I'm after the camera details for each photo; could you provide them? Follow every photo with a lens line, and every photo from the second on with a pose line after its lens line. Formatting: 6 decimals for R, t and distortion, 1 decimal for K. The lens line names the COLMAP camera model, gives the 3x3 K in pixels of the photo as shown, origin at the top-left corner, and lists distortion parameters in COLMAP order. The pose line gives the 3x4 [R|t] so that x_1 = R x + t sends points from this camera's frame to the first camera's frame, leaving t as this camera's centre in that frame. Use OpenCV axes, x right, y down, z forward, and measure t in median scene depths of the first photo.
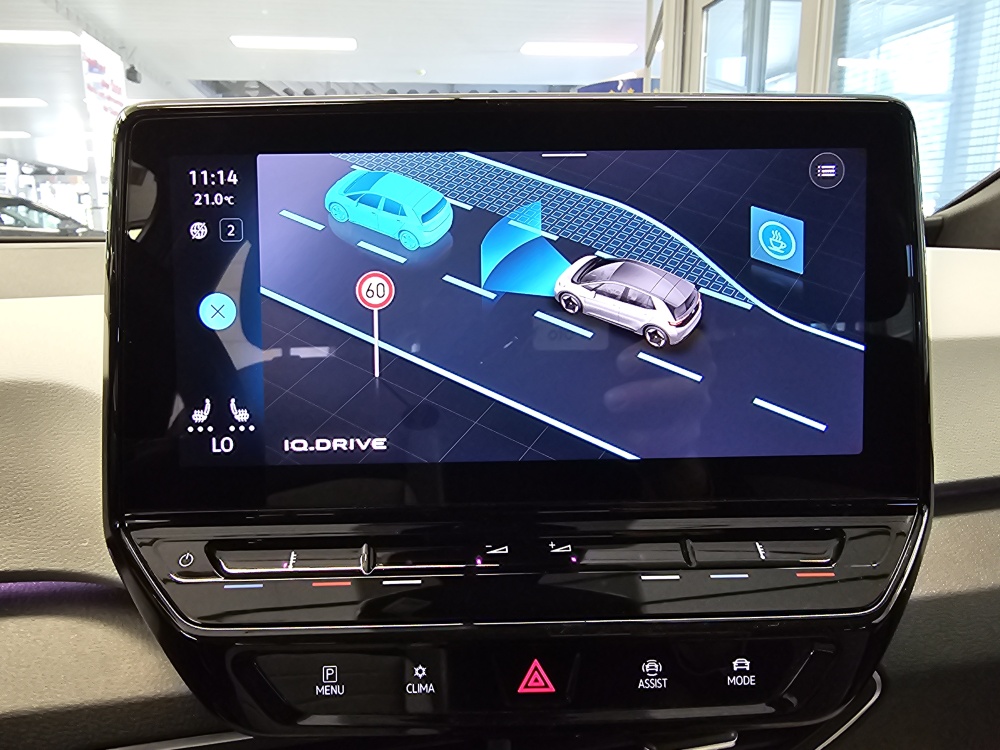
lens RADIAL K [[688.3, 0, 467.9], [0, 688.3, 360.9], [0, 0, 1]] dist [0.000408, -0.001714]
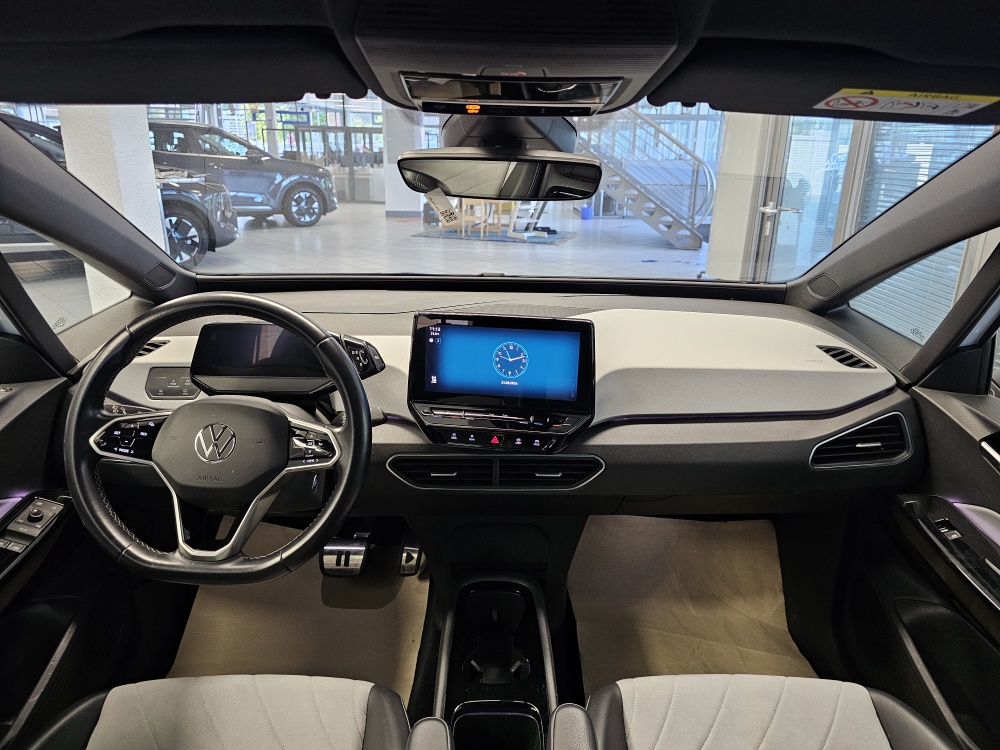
lens RADIAL K [[685.2, 0, 514.6], [0, 685.2, 375.7], [0, 0, 1]] dist [0.057551, -0.054486]
pose [[0.987633, 0.077851, -0.136088, 0.780533], [-0.059319, 0.989028, 0.135294, -0.599407], [0.145128, -0.125549, 0.981415, -3.366663]]
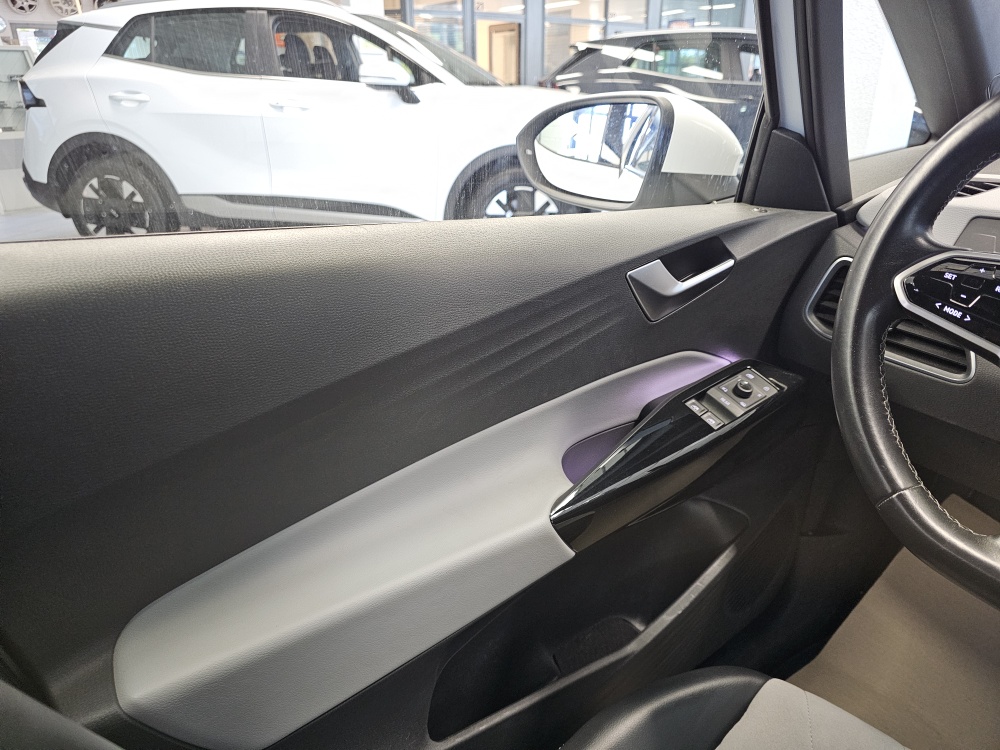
lens RADIAL K [[687.6, 0, 500.1], [0, 687.6, 371.5], [0, 0, 1]] dist [0.047692, -0.054335]
pose [[0.464564, 0.346083, -0.815112, -0.743496], [-0.170422, 0.938203, 0.301215, 0.226463], [0.868986, -0.001021, 0.494836, -2.090783]]
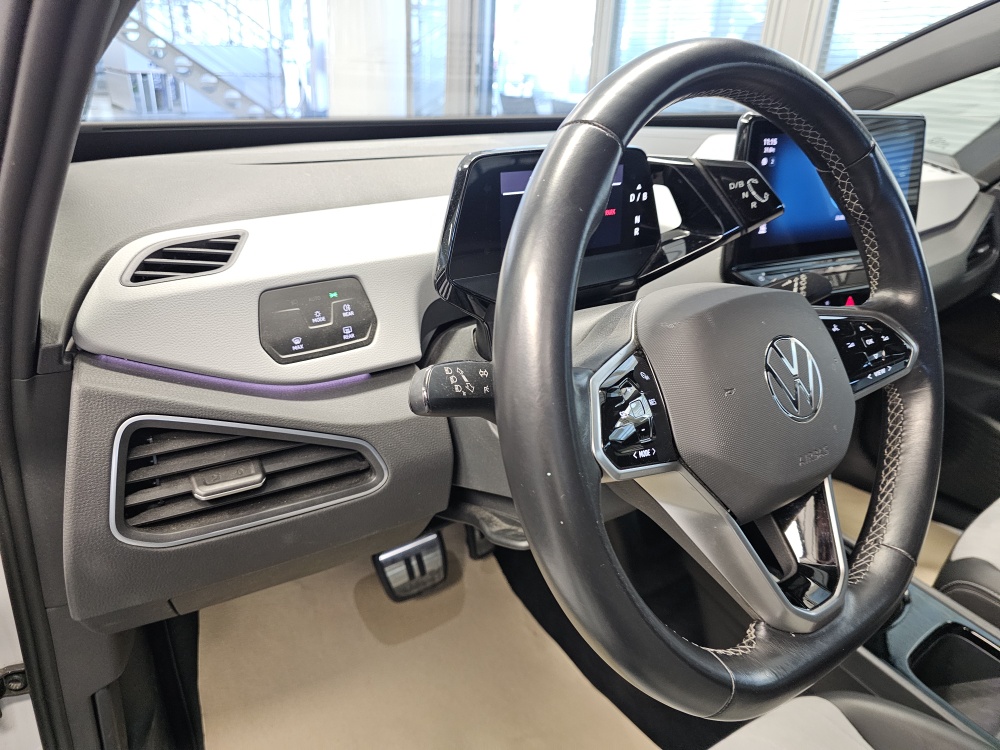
lens RADIAL K [[676.2, 0, 500.0], [0, 676.2, 375.0], [0, 0, 1]] dist [0.045128, -0.056354]
pose [[0.887222, -0.148740, 0.436707, -2.681792], [0.035694, 0.965895, 0.256461, -0.099976], [-0.459959, -0.211950, 0.862273, -1.078409]]
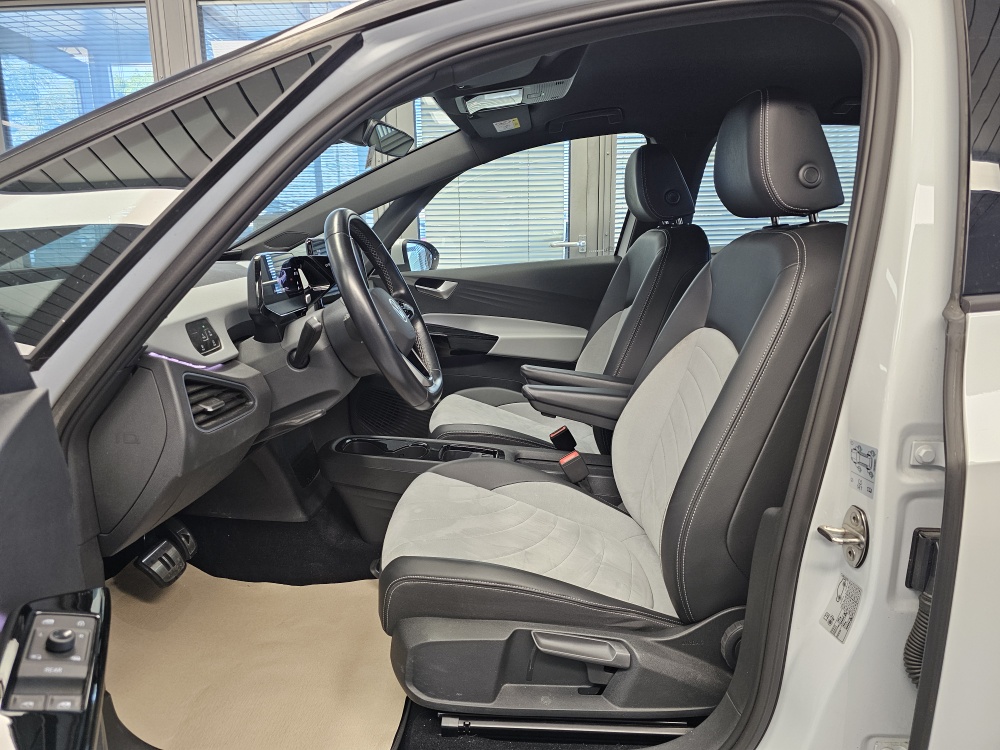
lens RADIAL K [[658.6, 0, 479.9], [0, 658.6, 364.2], [0, 0, 1]] dist [-0.003592, -0.001256]
pose [[0.199159, -0.181191, 0.963071, -6.009858], [0.203305, 0.969016, 0.140266, 0.186724], [-0.958646, 0.167862, 0.229826, -1.635850]]
